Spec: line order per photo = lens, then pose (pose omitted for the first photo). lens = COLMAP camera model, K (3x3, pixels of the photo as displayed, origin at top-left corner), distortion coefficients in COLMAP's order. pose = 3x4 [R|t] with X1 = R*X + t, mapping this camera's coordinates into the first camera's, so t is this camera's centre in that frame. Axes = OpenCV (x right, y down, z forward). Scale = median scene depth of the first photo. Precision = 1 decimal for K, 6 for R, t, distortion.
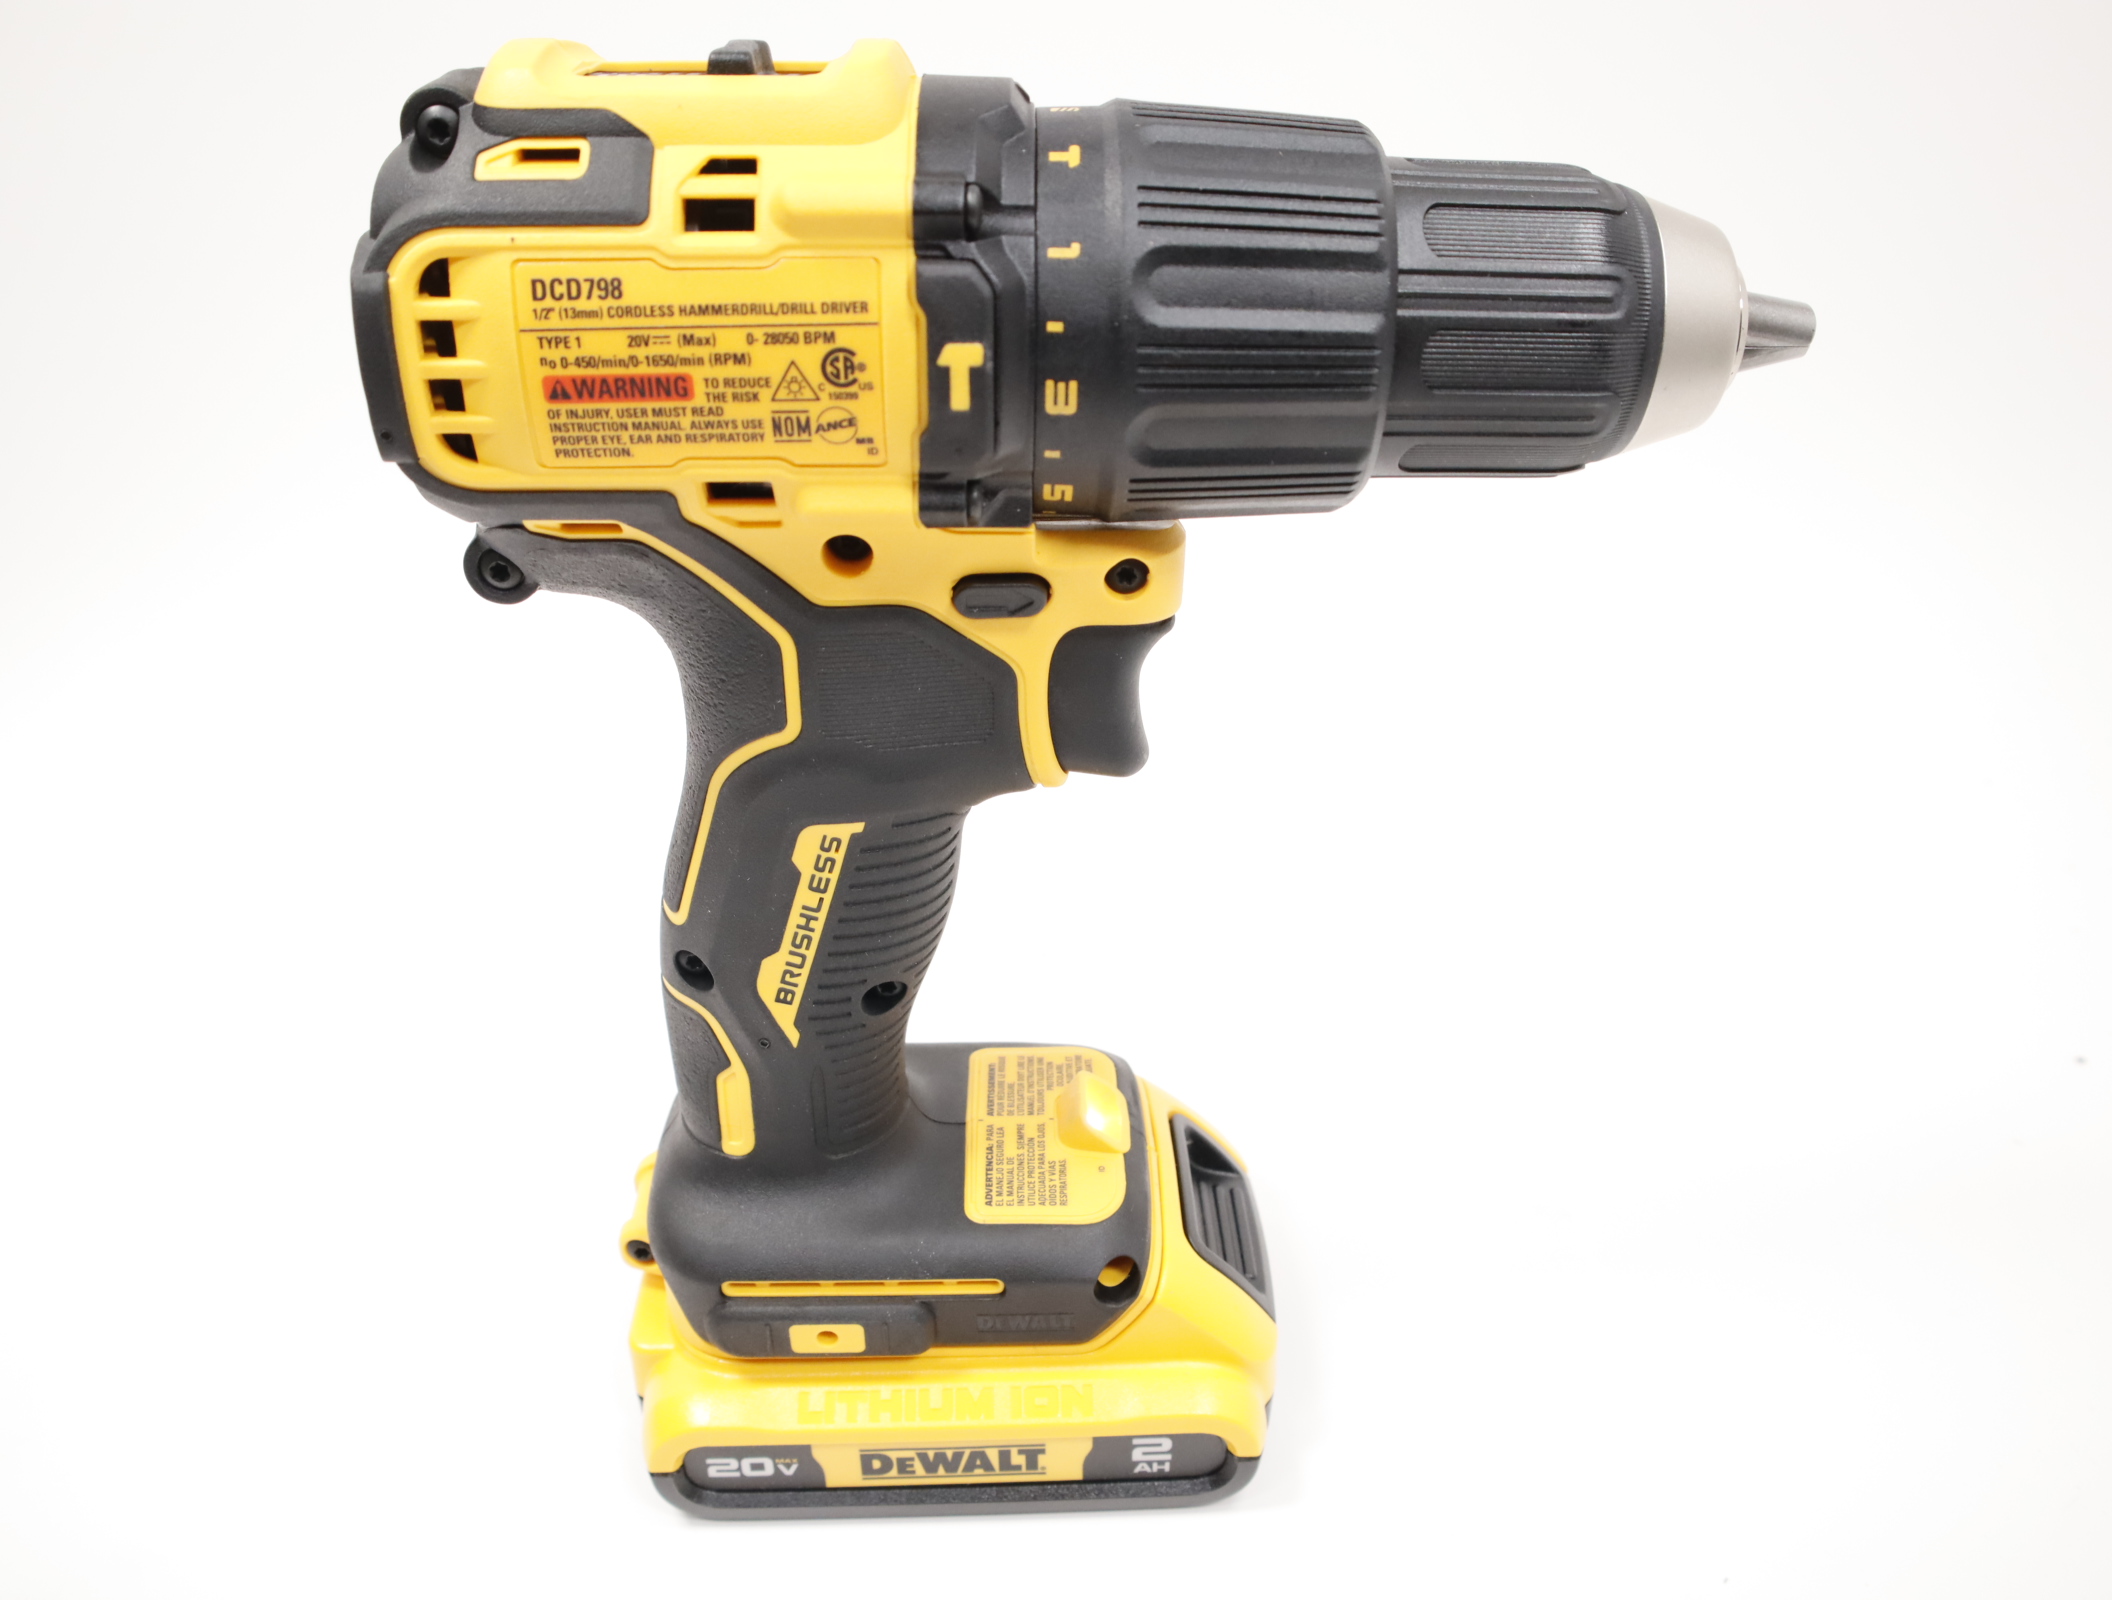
lens RADIAL K [[1506.7, 0, 1056.0], [0, 1506.7, 800.0], [0, 0, 1]] dist [-0.006824, -0.000445]
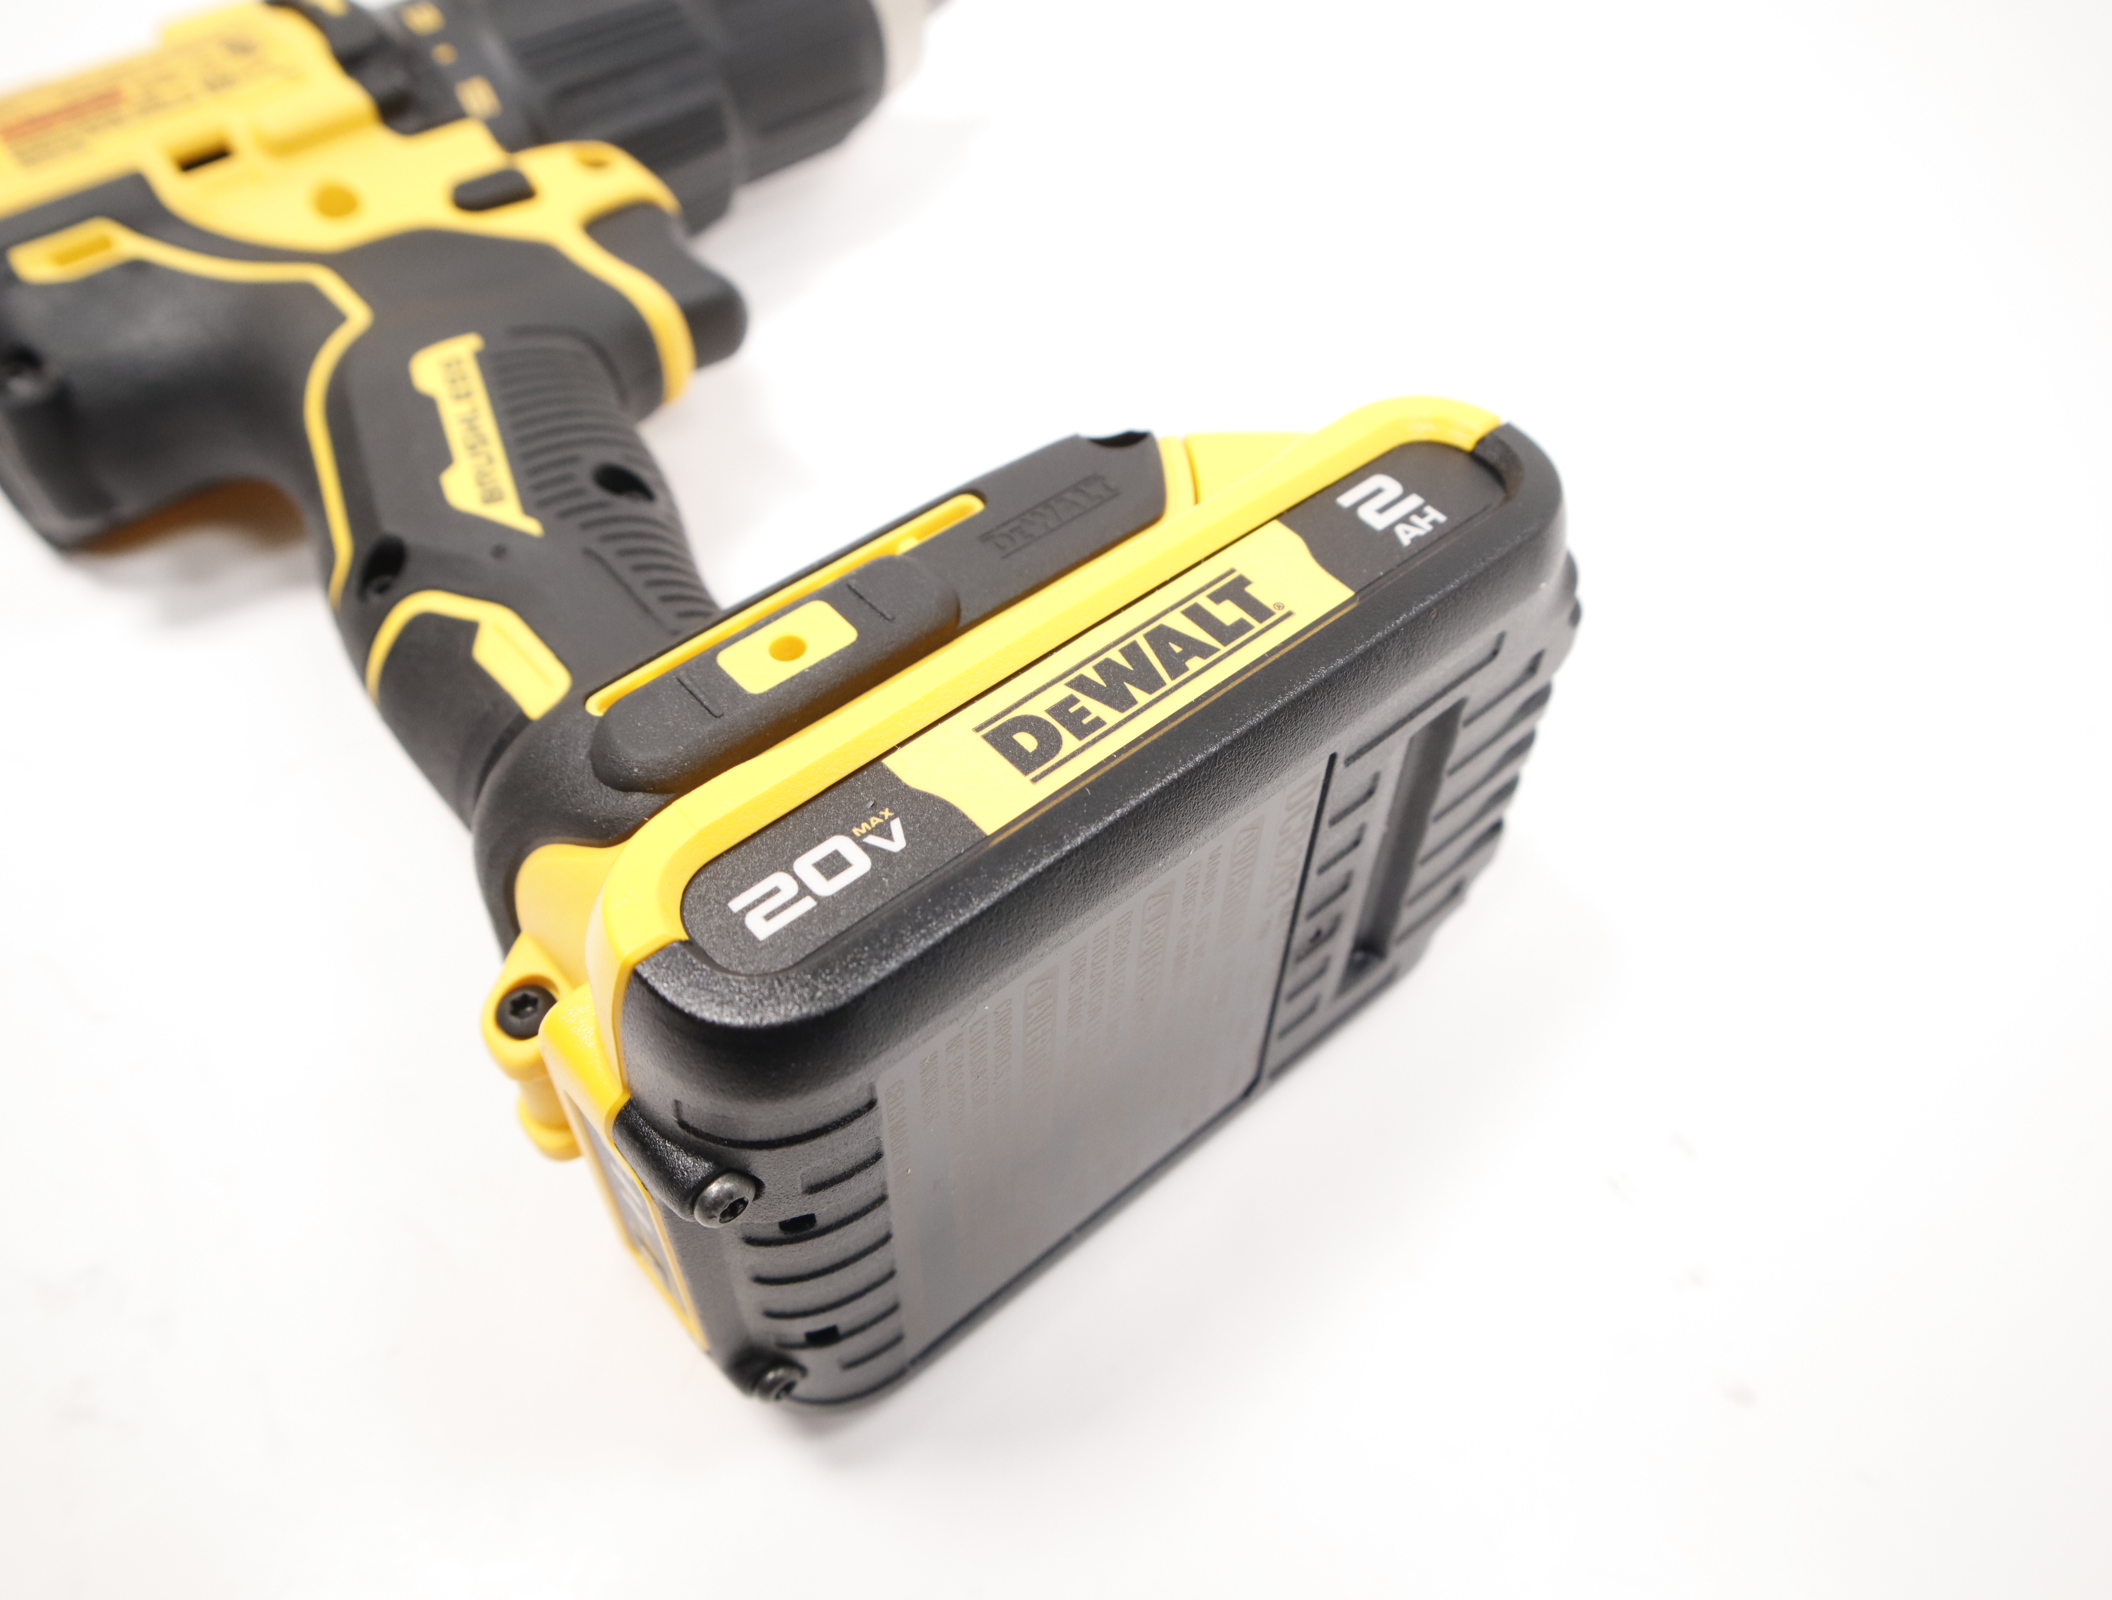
lens RADIAL K [[1506.7, 0, 1056.0], [0, 1506.7, 800.0], [0, 0, 1]] dist [-0.006824, -0.000445]
pose [[0.747926, -0.532206, 0.396690, -0.452415], [0.585705, 0.247928, -0.771674, 1.182176], [0.312339, 0.809499, 0.497148, 1.090829]]
